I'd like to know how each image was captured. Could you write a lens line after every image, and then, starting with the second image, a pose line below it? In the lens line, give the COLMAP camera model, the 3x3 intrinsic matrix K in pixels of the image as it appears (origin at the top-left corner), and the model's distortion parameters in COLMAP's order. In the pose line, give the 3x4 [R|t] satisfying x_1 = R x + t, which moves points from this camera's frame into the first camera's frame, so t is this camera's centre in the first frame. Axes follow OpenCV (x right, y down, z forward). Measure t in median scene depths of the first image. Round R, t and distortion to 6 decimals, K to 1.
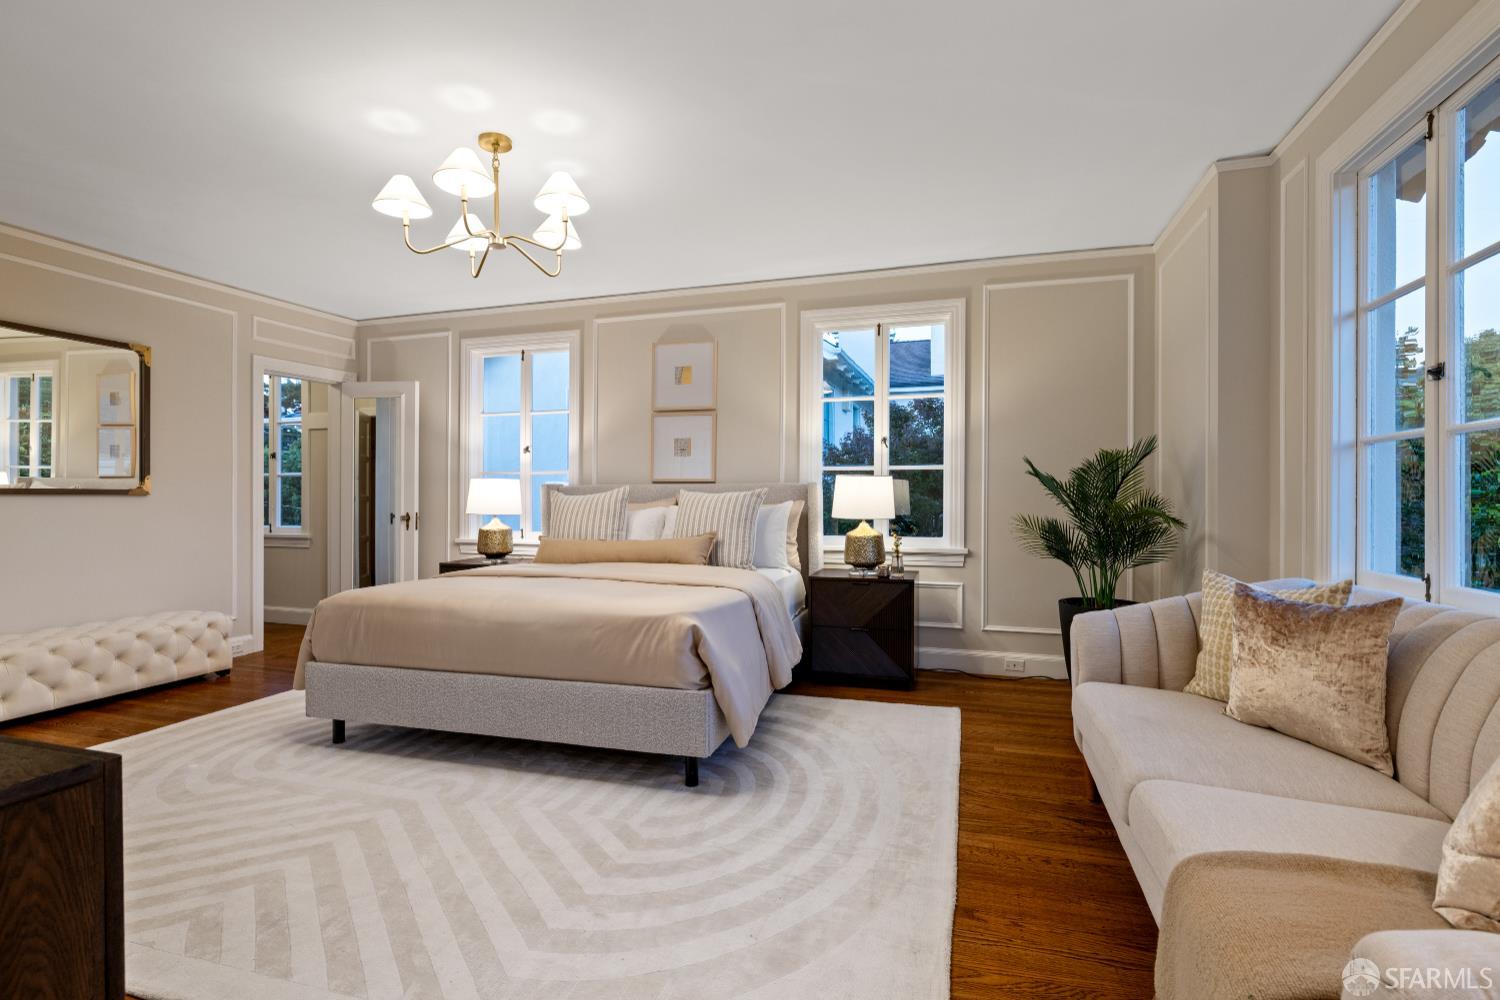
lens RADIAL K [[698.7, 0, 755.4], [0, 698.7, 508.8], [0, 0, 1]] dist [0.001600, 0.001650]
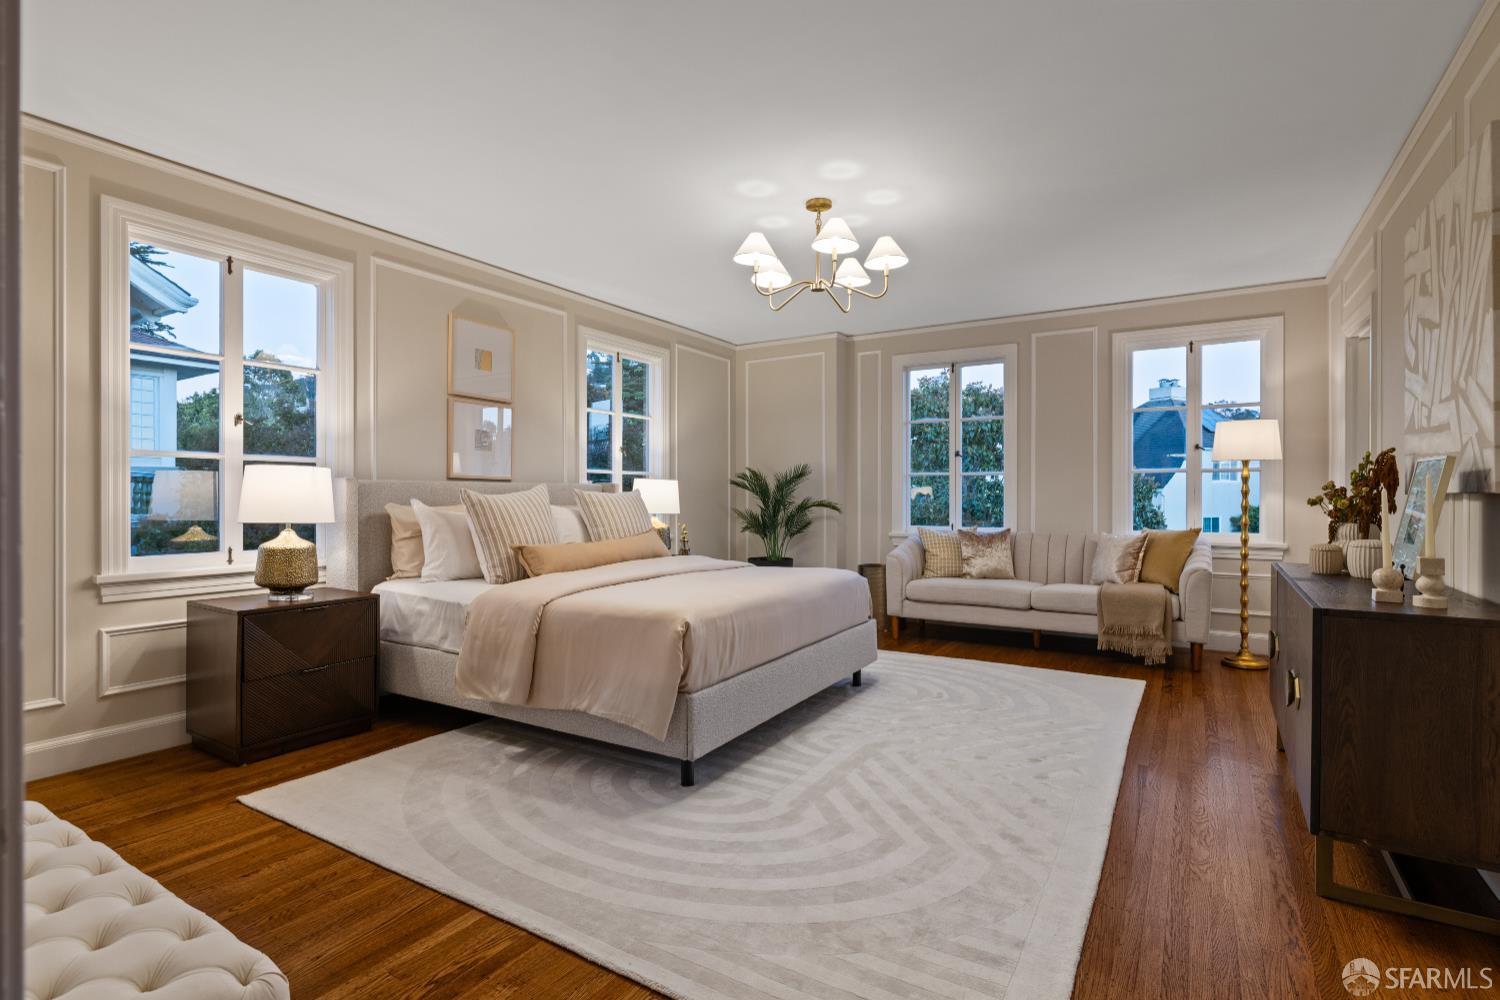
lens RADIAL K [[739.1, 0, 751.7], [0, 739.1, 496.0], [0, 0, 1]] dist [-0.000179, 0.000091]
pose [[0.251110, 0.005594, 0.967942, -0.918148], [0.026081, 0.999581, -0.012543, 0.001119], [-0.967607, 0.028395, 0.250859, 0.444203]]
